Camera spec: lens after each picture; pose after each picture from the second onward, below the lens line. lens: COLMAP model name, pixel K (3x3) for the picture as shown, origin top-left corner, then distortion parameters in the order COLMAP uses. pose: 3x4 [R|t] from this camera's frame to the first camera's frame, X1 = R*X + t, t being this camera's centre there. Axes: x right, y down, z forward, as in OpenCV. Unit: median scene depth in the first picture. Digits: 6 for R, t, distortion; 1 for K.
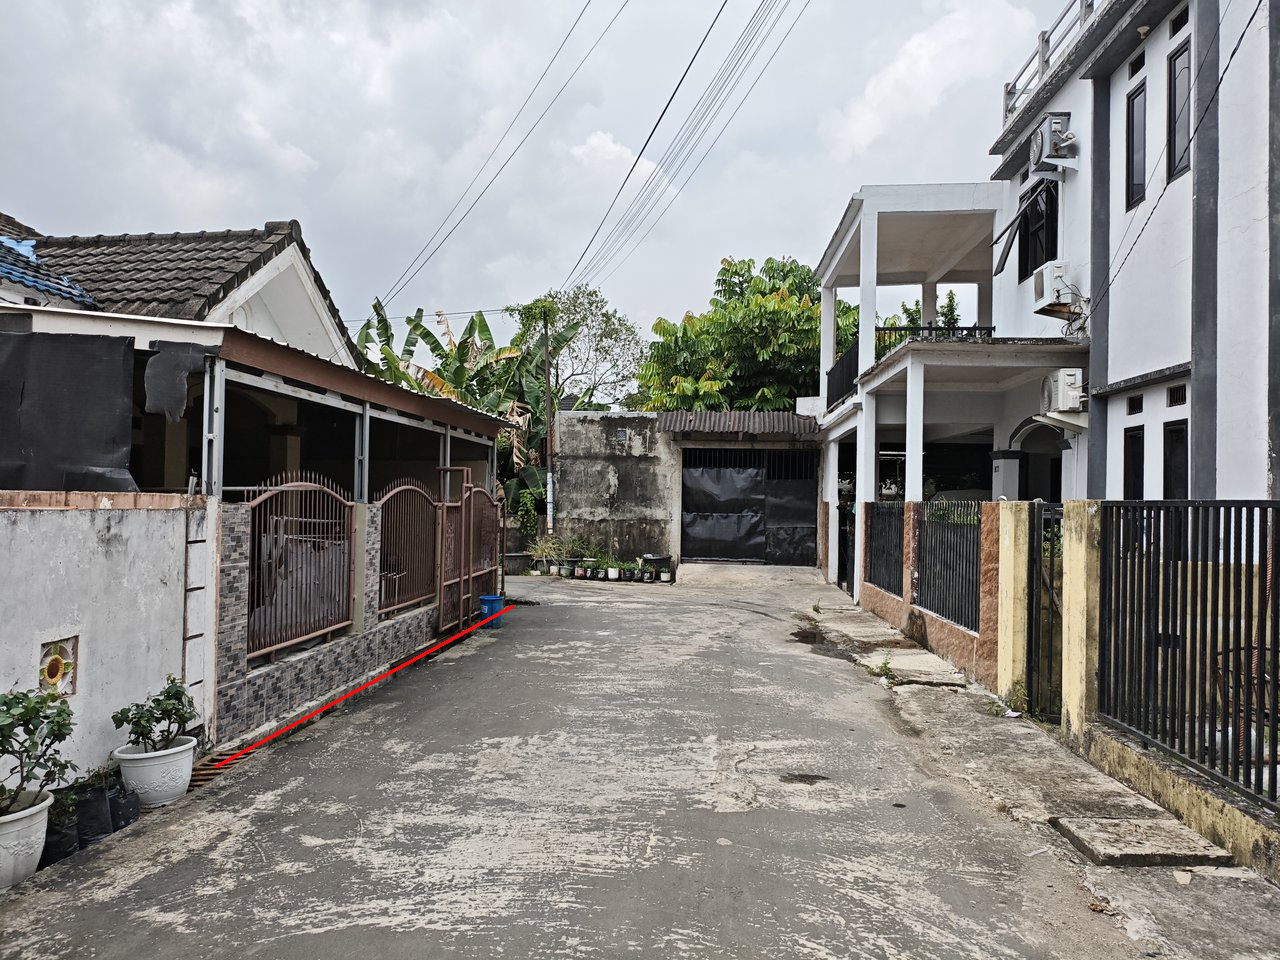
lens RADIAL K [[993.6, 0, 643.4], [0, 993.6, 486.7], [0, 0, 1]] dist [0.078033, -0.128318]
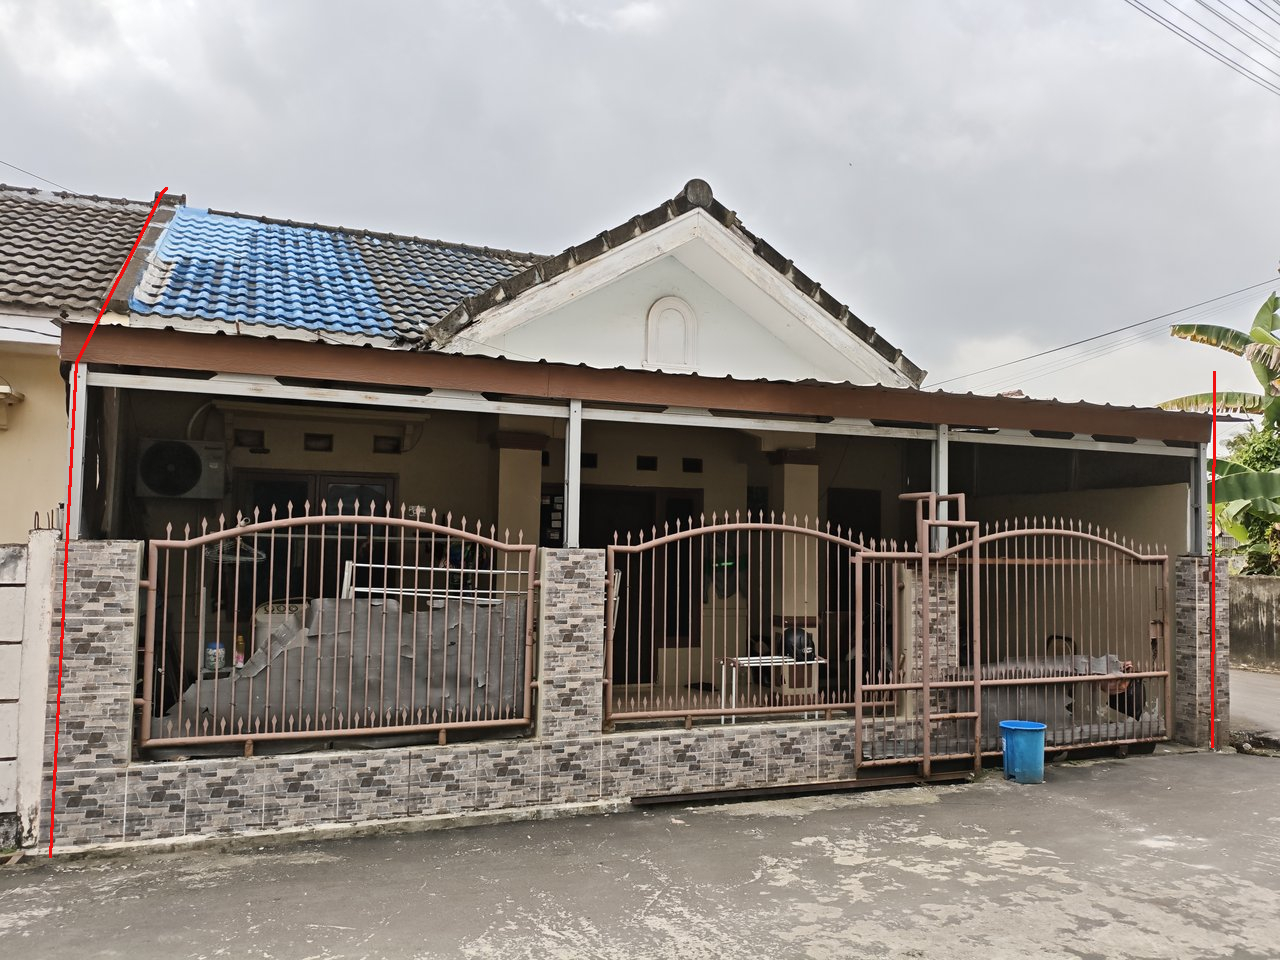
lens RADIAL K [[993.6, 0, 643.4], [0, 993.6, 486.7], [0, 0, 1]] dist [0.078033, -0.128318]
pose [[0.427700, -0.060254, -0.901910, 0.502560], [0.002232, 0.997843, -0.065604, 0.027833], [0.903918, 0.026046, 0.426912, 1.072869]]
